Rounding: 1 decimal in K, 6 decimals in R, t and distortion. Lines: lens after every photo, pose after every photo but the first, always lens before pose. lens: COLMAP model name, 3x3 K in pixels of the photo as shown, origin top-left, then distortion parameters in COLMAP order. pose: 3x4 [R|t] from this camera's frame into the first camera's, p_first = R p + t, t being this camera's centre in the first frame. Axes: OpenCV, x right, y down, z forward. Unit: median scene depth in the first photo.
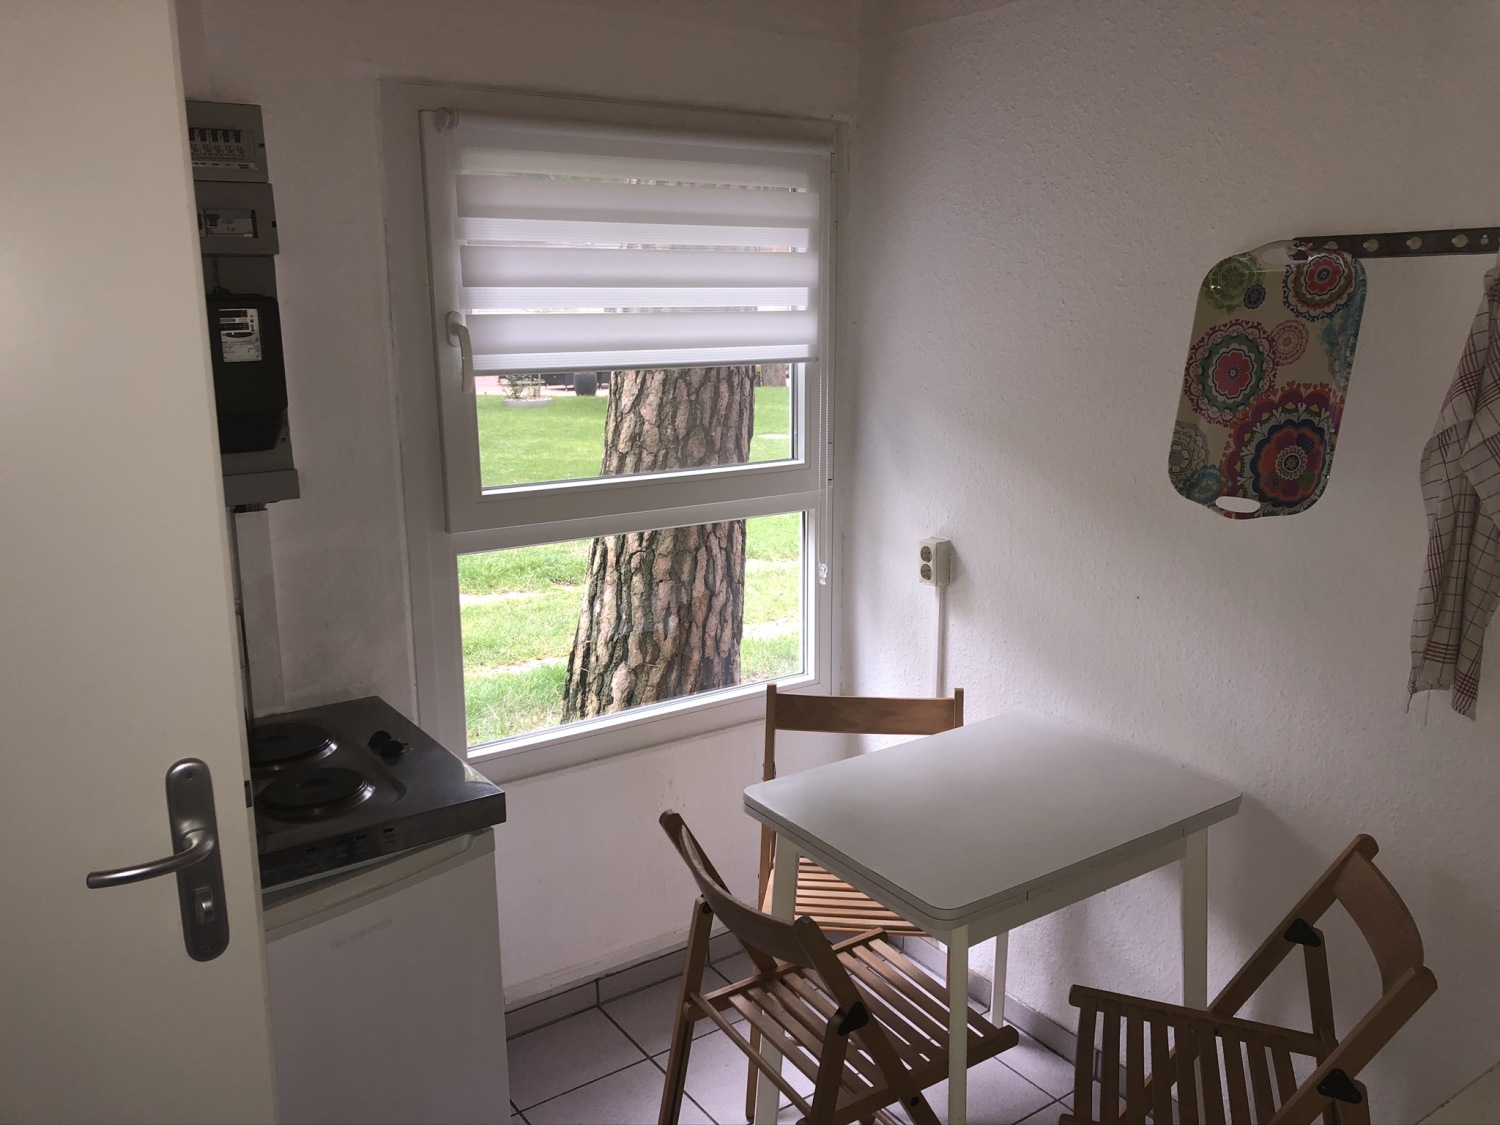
lens RADIAL K [[1229.7, 0, 748.7], [0, 1229.7, 556.0], [0, 0, 1]] dist [0.043241, -0.046755]
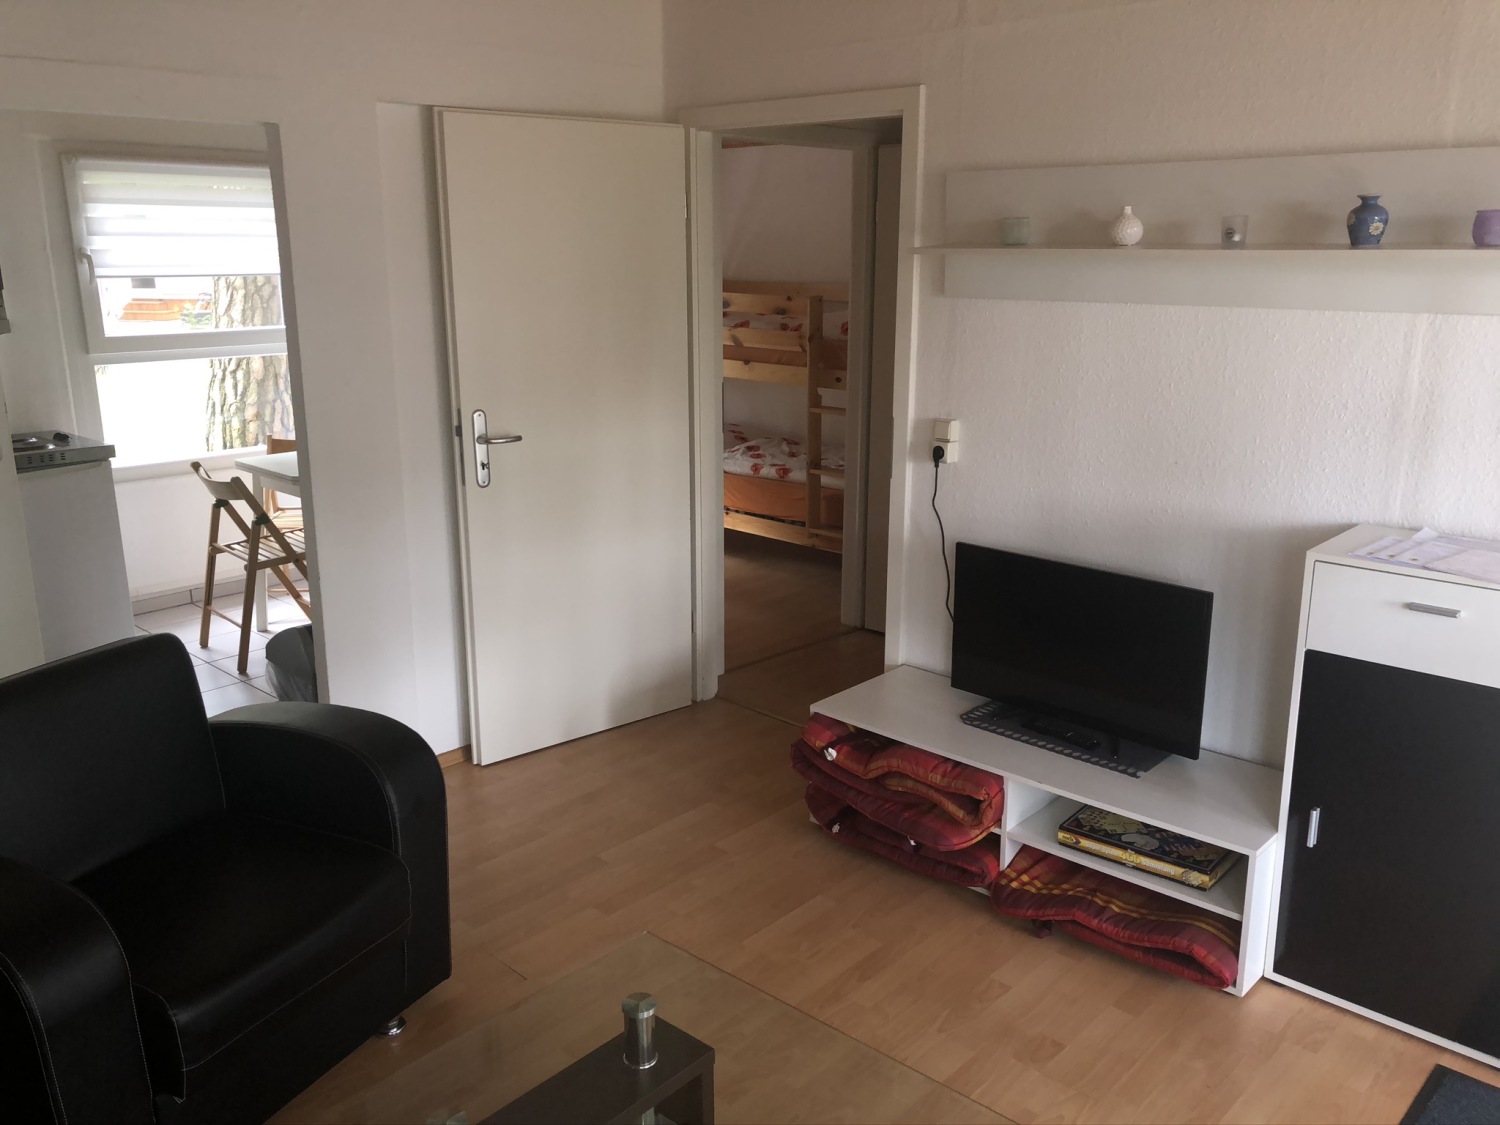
lens RADIAL K [[1229.7, 0, 741.8], [0, 1229.7, 560.6], [0, 0, 1]] dist [0.043241, -0.046755]
pose [[0.978016, -0.049562, 0.202553, 0.334340], [0.040901, 0.998070, 0.046727, 0.233707], [-0.204478, -0.037415, 0.978156, -1.094639]]
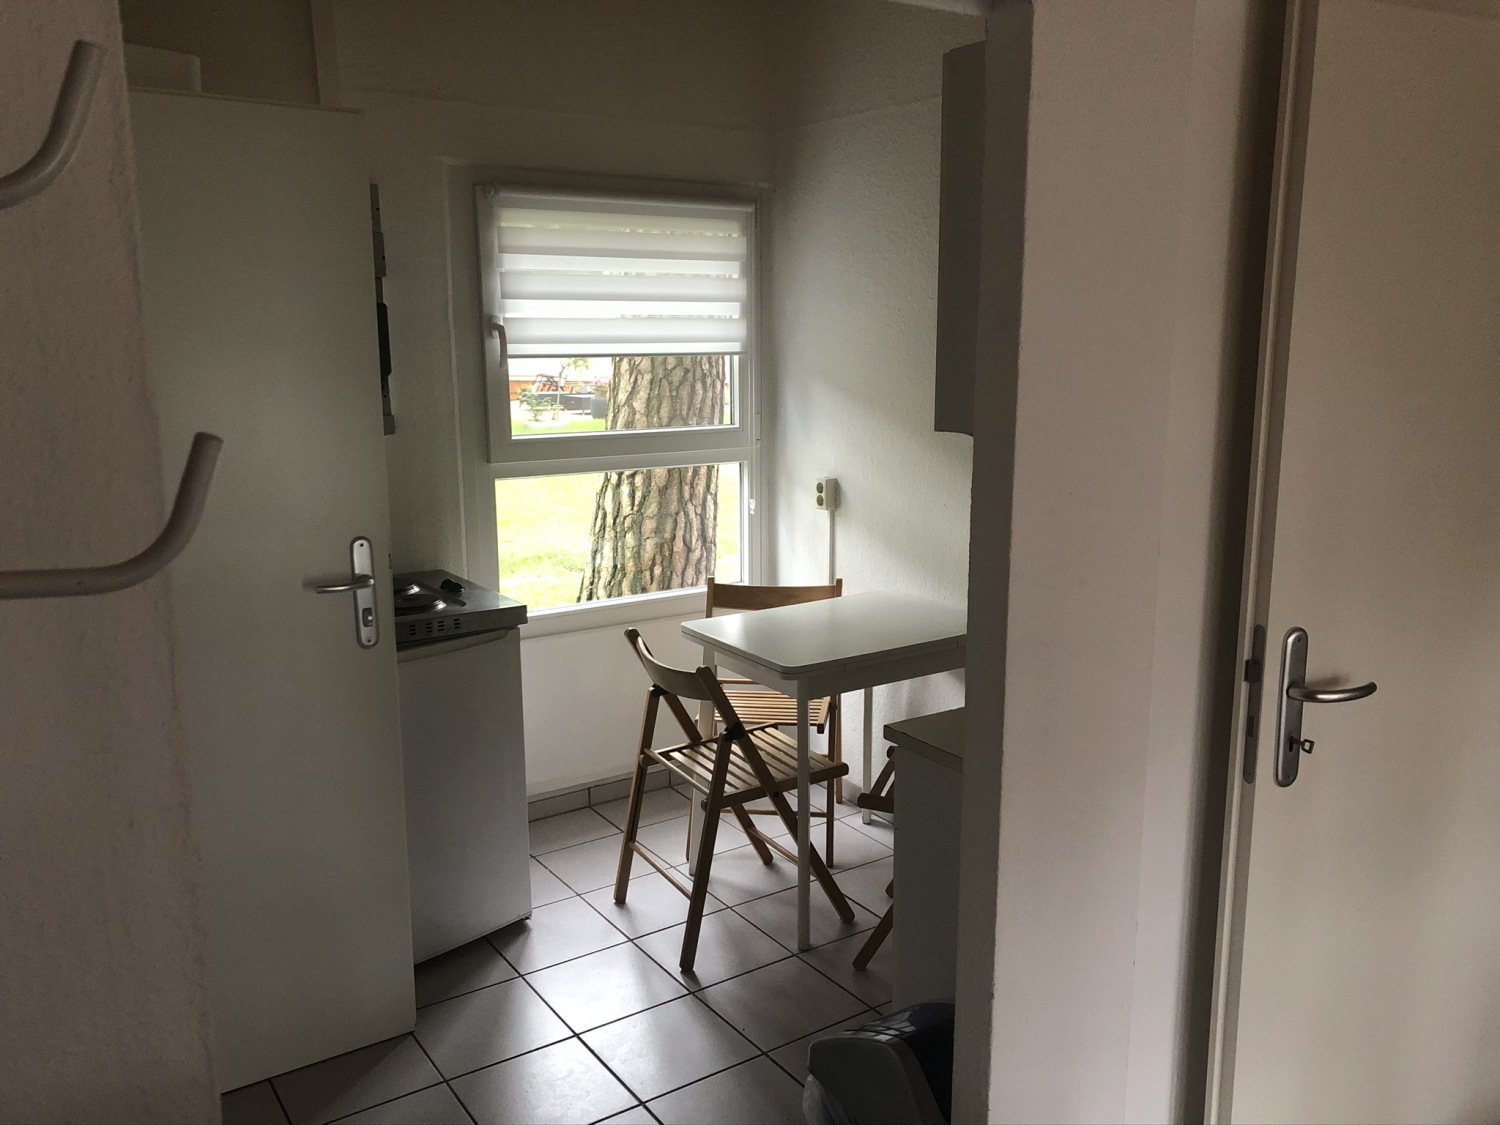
lens RADIAL K [[1229.7, 0, 756.2], [0, 1229.7, 568.7], [0, 0, 1]] dist [0.043241, -0.046755]
pose [[0.999953, 0.004419, -0.008685, 0.078237], [-0.004556, 0.999865, -0.015804, 0.109720], [0.008614, 0.015843, 0.999837, -0.410387]]
